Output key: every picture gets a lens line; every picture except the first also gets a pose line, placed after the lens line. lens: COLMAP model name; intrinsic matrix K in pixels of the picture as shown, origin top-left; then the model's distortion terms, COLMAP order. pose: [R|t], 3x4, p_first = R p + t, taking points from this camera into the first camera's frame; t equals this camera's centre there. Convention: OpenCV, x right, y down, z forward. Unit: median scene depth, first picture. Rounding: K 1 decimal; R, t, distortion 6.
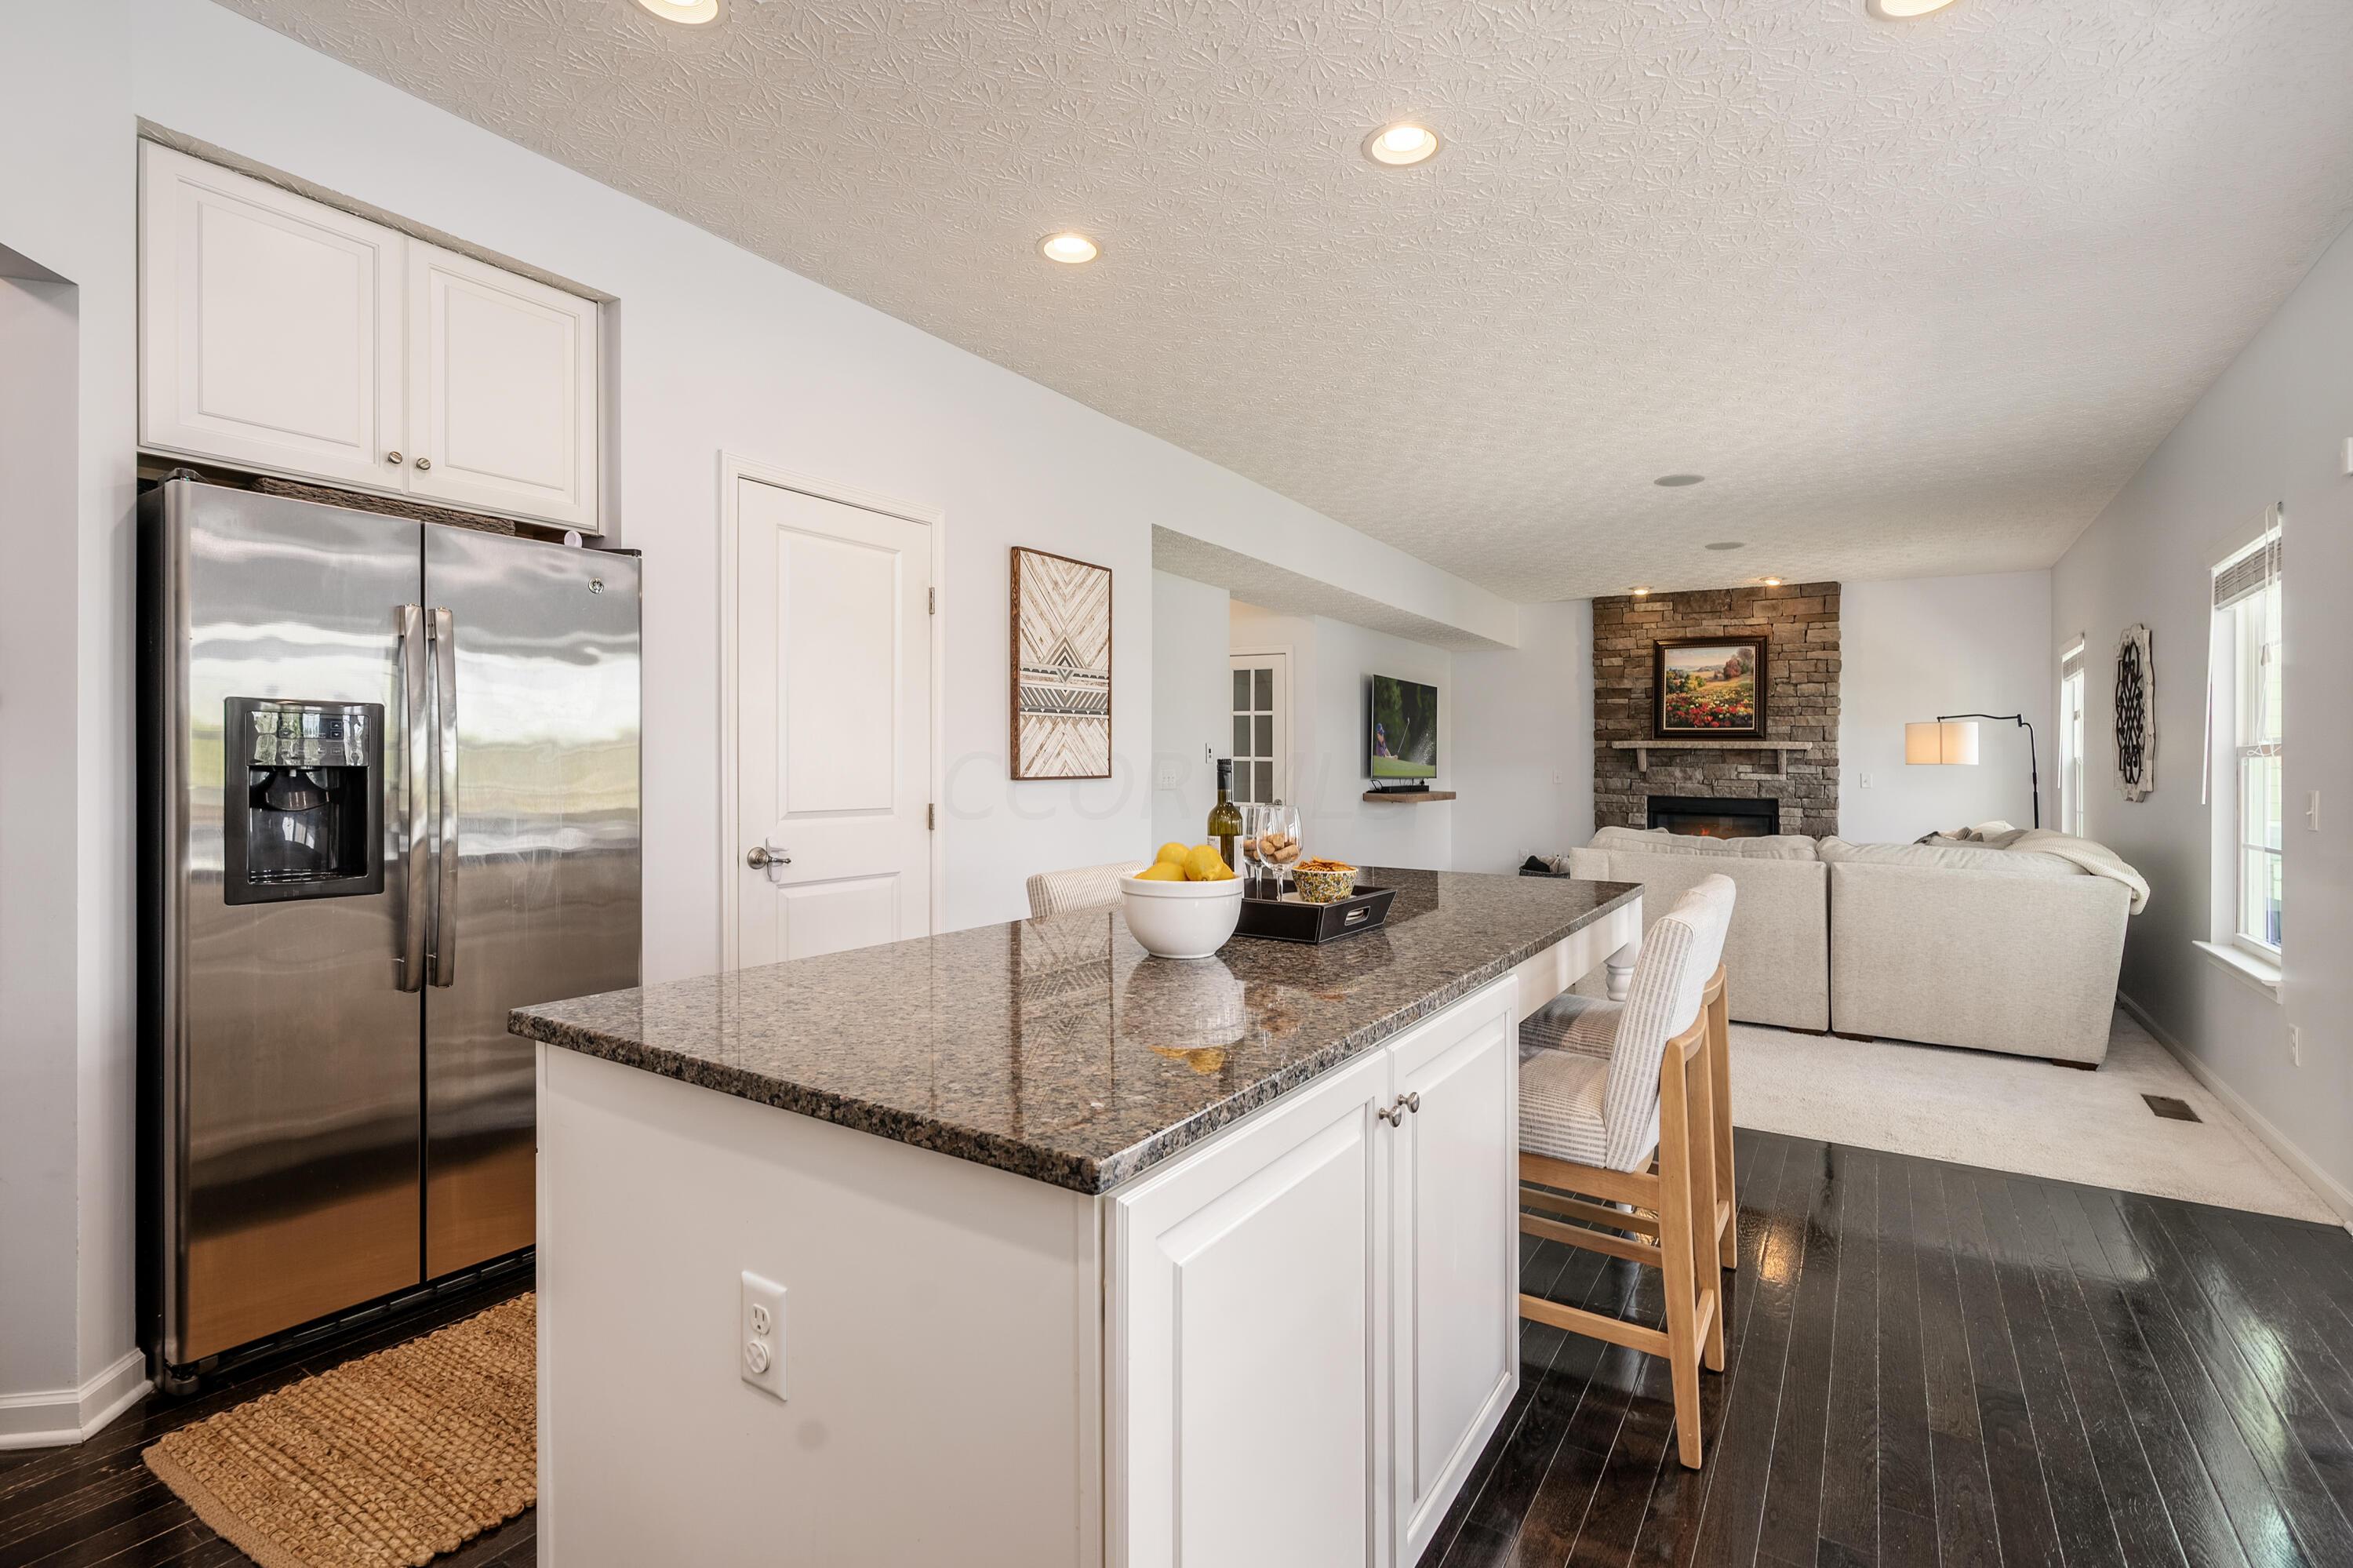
lens RADIAL K [[1069.9, 0, 1212.2], [0, 1069.9, 729.7], [0, 0, 1]] dist [-0.001899, -0.000118]
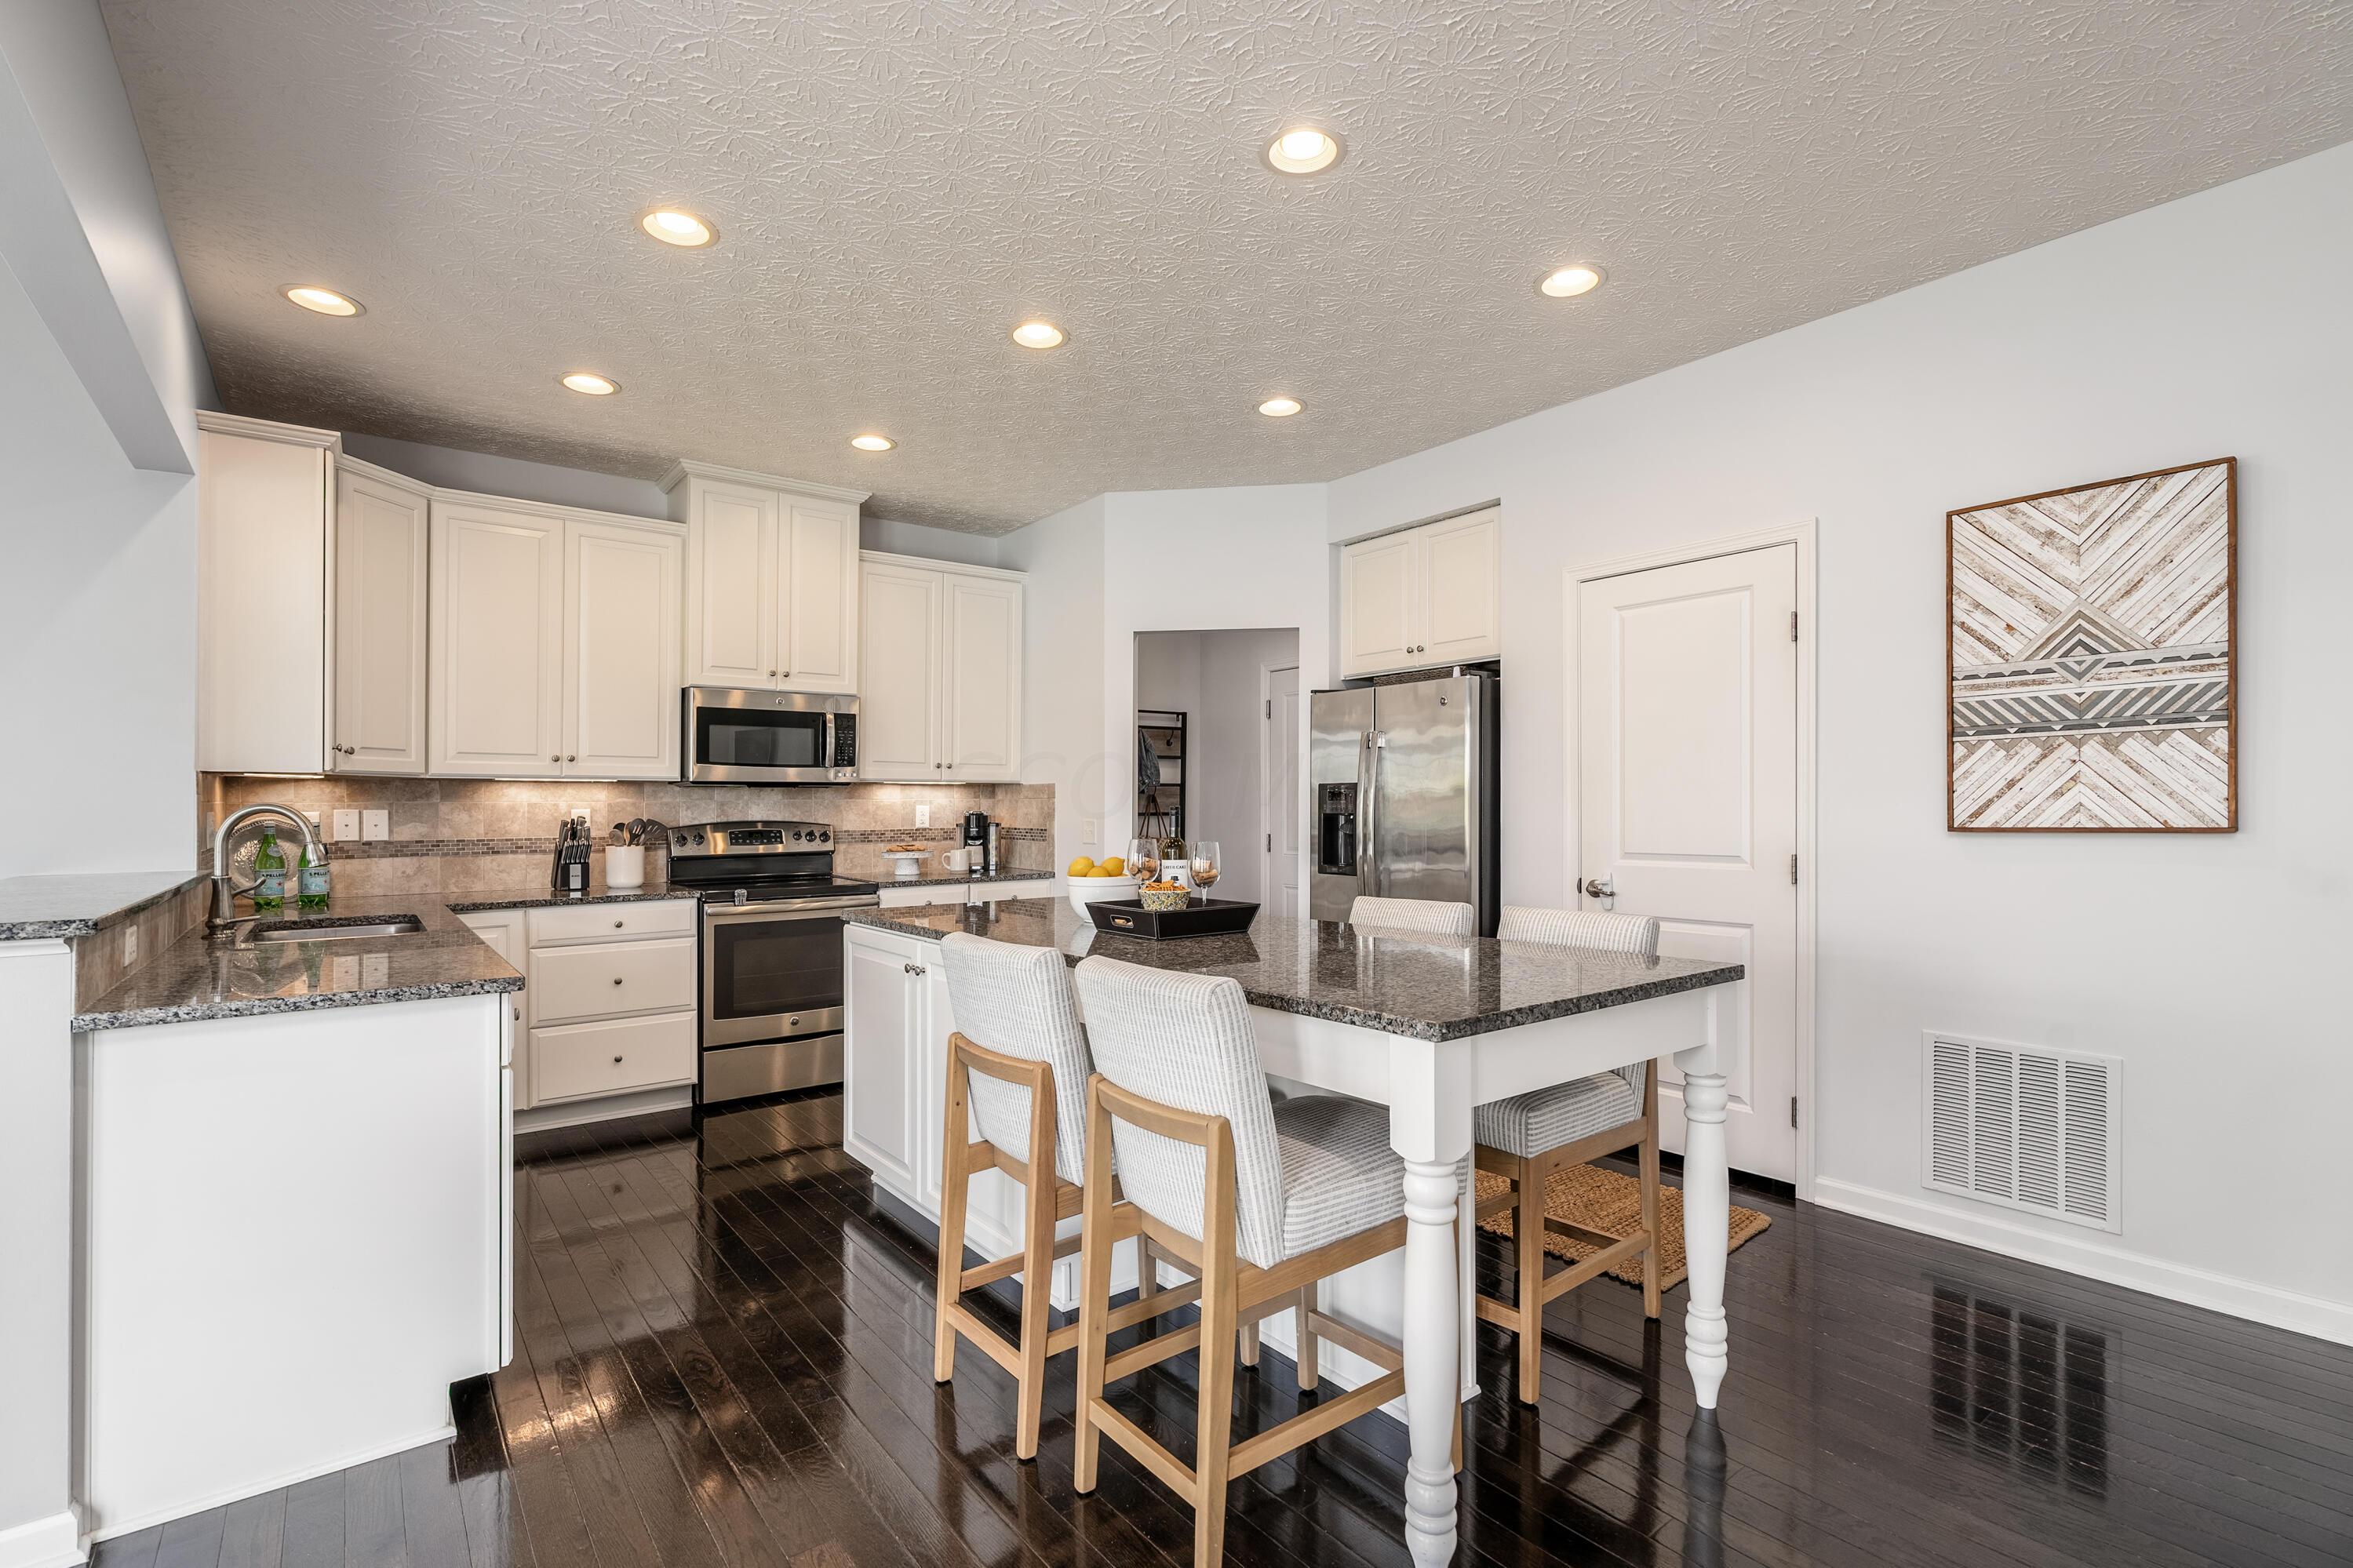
lens RADIAL K [[1065.1, 0, 1191.7], [0, 1065.1, 799.1], [0, 0, 1]] dist [-0.004968, 0.000103]
pose [[-0.338132, -0.012283, -0.941018, 0.318789], [0.033392, 0.999129, -0.025039, 0.012185], [0.940506, -0.039889, -0.337428, 0.354806]]
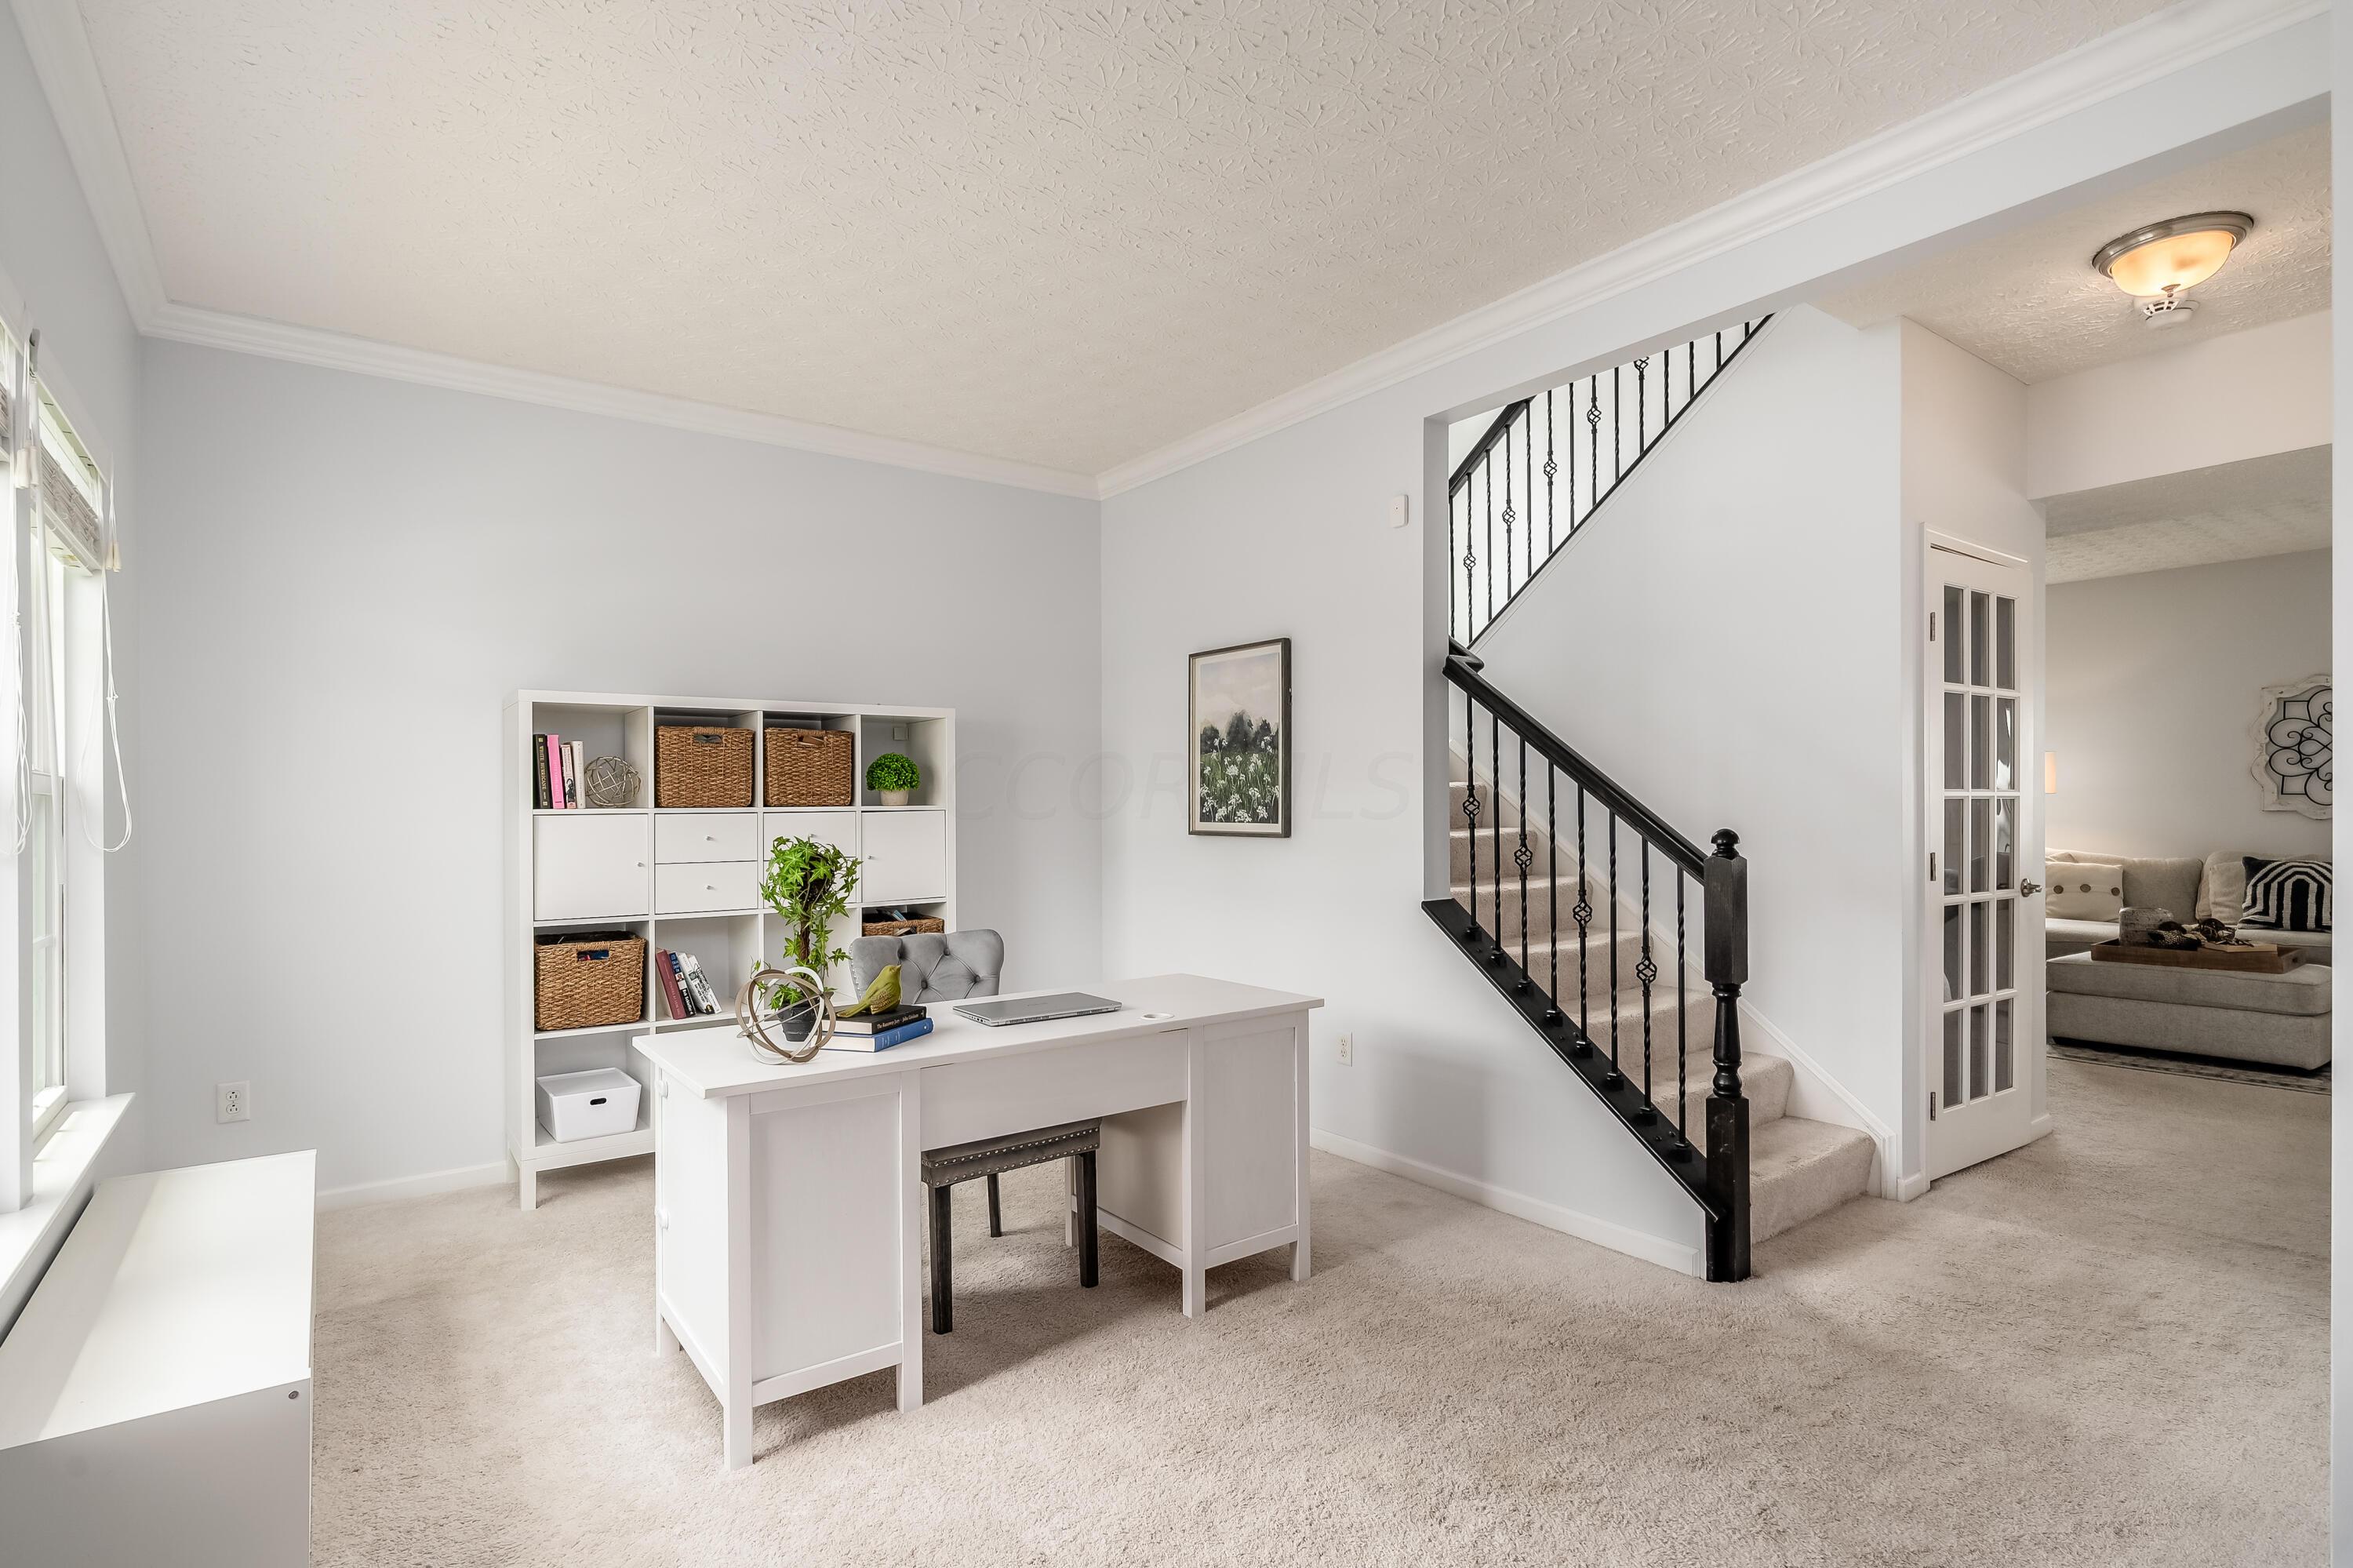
lens RADIAL K [[1153.4, 0, 1178.4], [0, 1153.4, 859.1], [0, 0, 1]] dist [-0.002981, -0.000621]
pose [[0.366332, -0.060143, 0.928539, -0.507842], [-0.009392, 0.997619, 0.068323, 0.022163], [-0.930437, -0.033750, 0.364894, 1.076883]]
